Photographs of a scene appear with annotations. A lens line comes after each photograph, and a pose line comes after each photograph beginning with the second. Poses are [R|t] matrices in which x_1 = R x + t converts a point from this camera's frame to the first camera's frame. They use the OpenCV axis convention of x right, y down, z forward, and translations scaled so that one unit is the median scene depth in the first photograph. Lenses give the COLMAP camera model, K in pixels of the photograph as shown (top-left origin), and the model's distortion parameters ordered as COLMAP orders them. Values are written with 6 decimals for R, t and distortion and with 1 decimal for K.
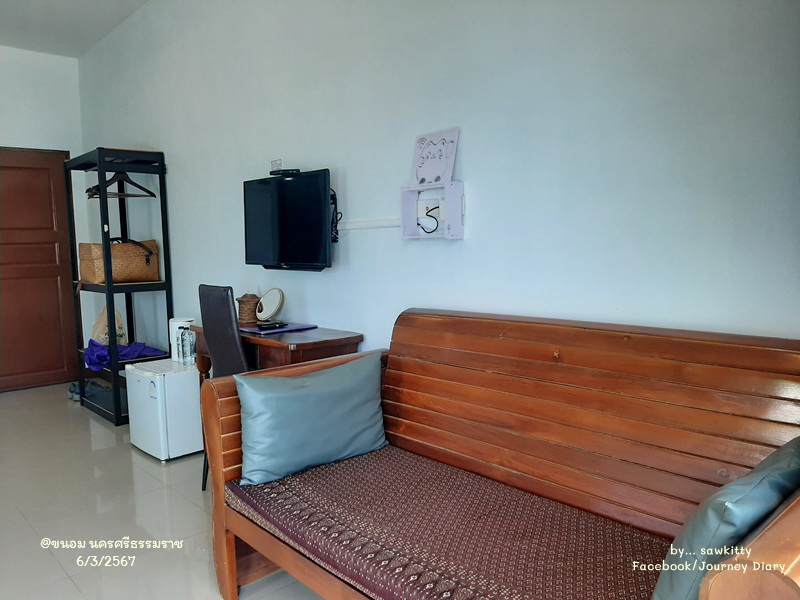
lens RADIAL K [[624.2, 0, 400.0], [0, 624.2, 300.0], [0, 0, 1]] dist [0.049047, -0.005714]
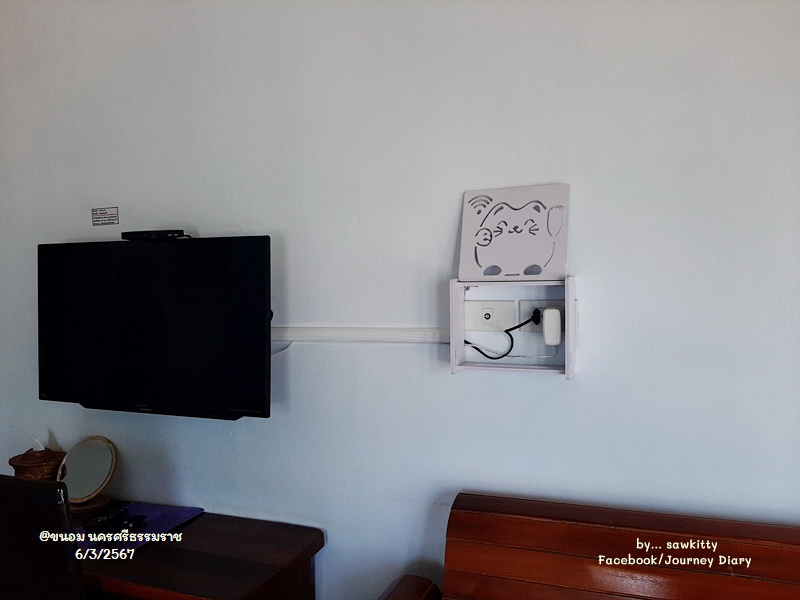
lens RADIAL K [[624.2, 0, 400.0], [0, 624.2, 300.0], [0, 0, 1]] dist [0.049047, -0.005714]
pose [[0.903392, -0.000610, 0.428816, -0.272770], [0.039405, 0.995886, -0.081599, -0.115919], [-0.427002, 0.090613, 0.899699, 0.506824]]
